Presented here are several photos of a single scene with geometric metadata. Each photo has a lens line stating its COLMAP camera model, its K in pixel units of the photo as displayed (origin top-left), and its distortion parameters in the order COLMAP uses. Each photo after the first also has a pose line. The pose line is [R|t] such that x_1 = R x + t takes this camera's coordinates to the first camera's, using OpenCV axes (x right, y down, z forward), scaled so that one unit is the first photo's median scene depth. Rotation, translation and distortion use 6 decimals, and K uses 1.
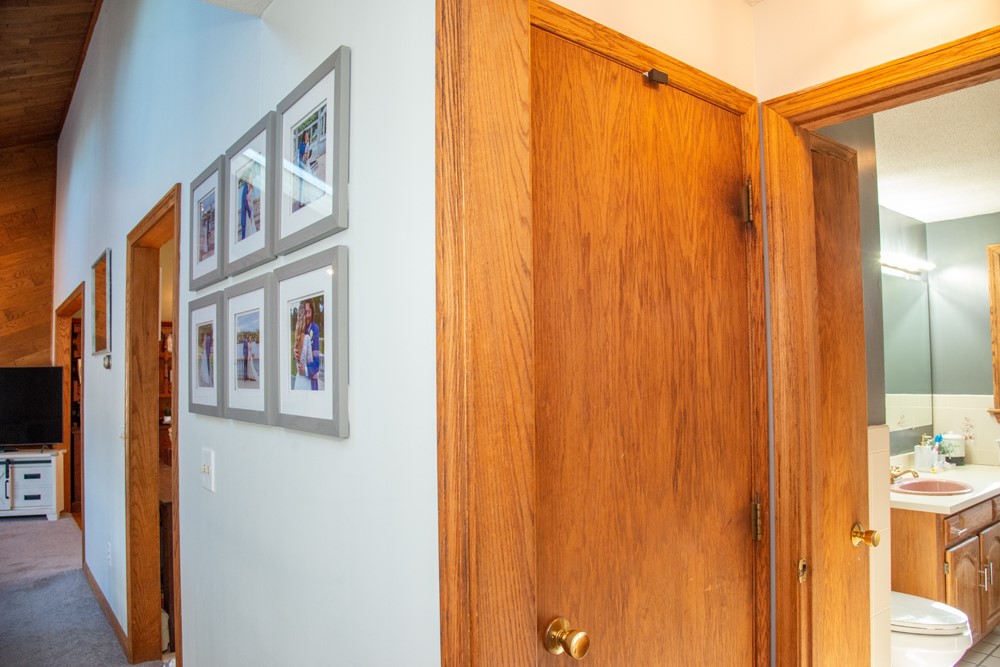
lens RADIAL K [[681.9, 0, 491.9], [0, 681.9, 340.7], [0, 0, 1]] dist [-0.113938, 0.062198]
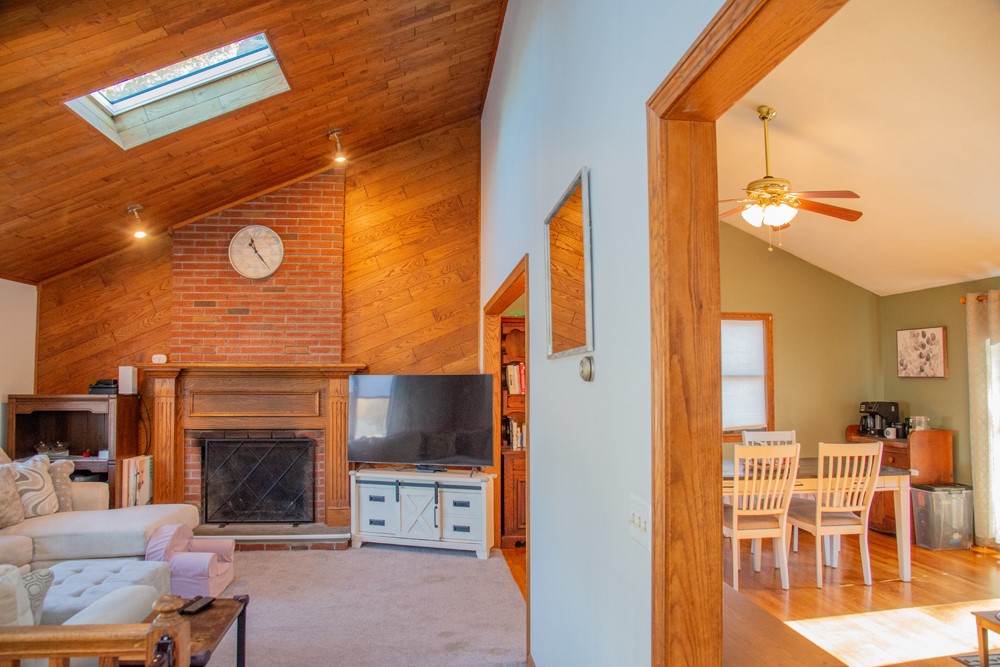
lens RADIAL K [[681.9, 0, 491.9], [0, 681.9, 340.7], [0, 0, 1]] dist [-0.113938, 0.062198]
pose [[0.848280, -0.015446, -0.529322, -0.203042], [0.009621, 0.999859, -0.013759, 0.009071], [0.529460, 0.006579, 0.848309, 0.274889]]
